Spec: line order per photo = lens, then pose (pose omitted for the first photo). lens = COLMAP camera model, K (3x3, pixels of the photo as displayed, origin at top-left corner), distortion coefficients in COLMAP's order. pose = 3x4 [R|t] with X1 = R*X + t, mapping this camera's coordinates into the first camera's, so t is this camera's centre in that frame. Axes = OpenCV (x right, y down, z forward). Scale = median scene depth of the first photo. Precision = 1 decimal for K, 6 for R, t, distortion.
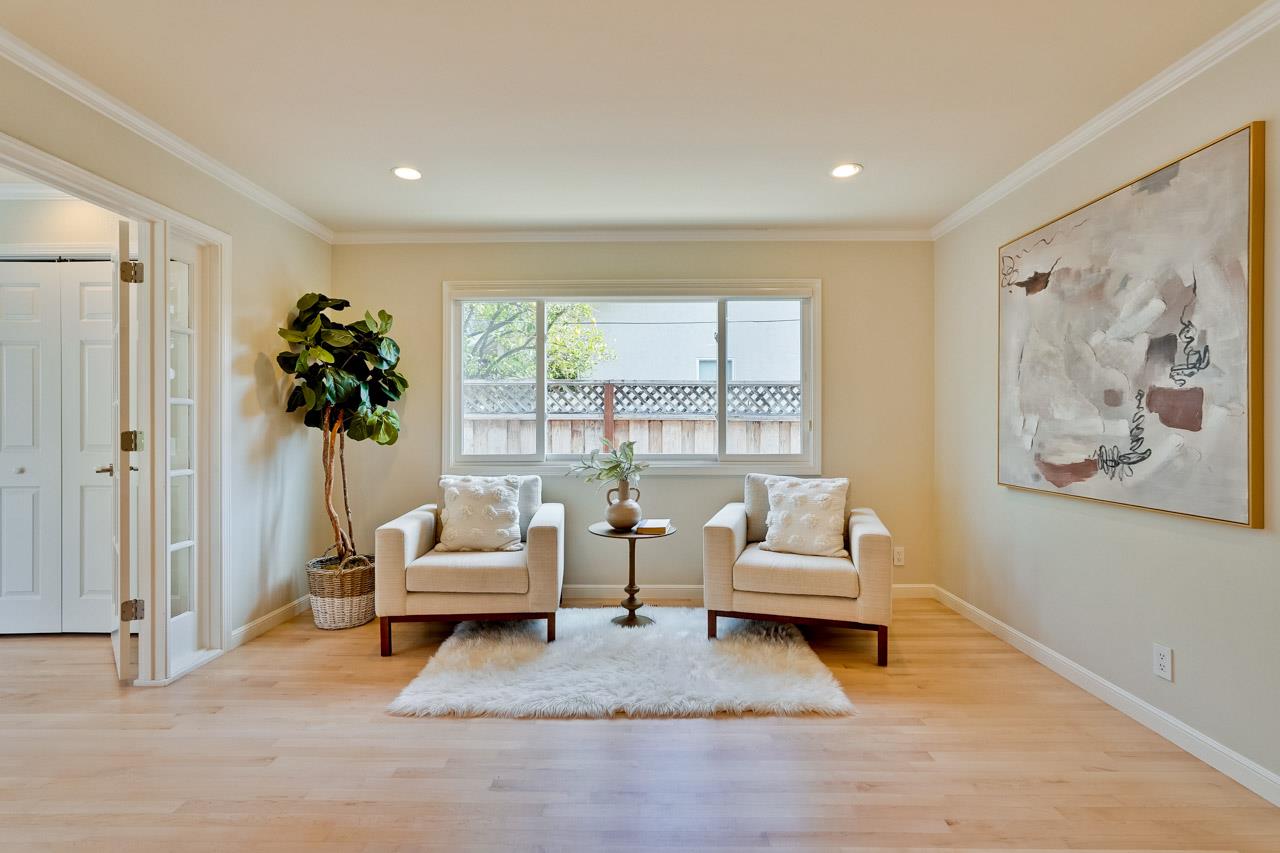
lens RADIAL K [[573.0, 0, 636.4], [0, 573.0, 423.7], [0, 0, 1]] dist [-0.006816, 0.000567]
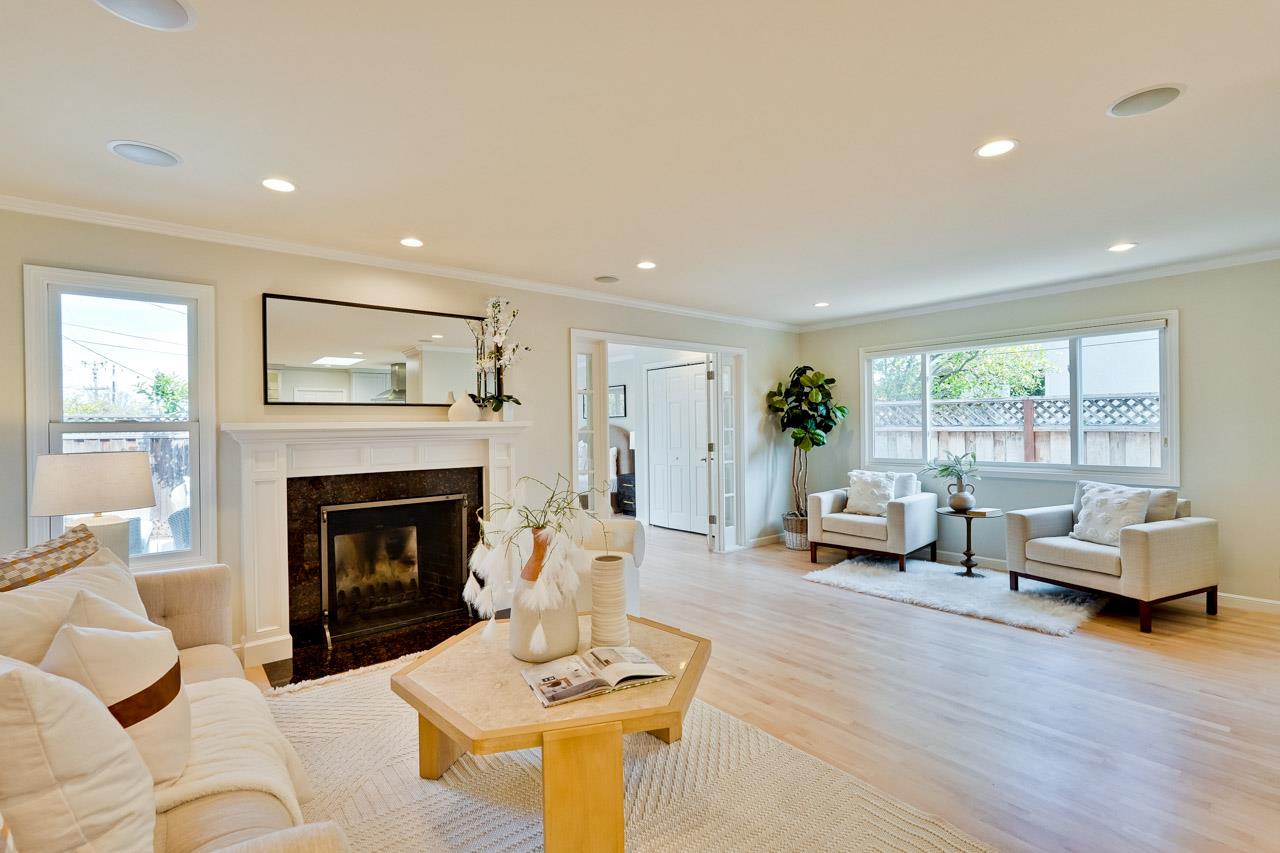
lens RADIAL K [[573.0, 0, 636.4], [0, 573.0, 423.7], [0, 0, 1]] dist [-0.006816, 0.000567]
pose [[0.642349, -0.011728, -0.766323, 0.572127], [0.012592, 0.999909, -0.004748, -0.047302], [0.766309, -0.006600, 0.642438, -0.593144]]
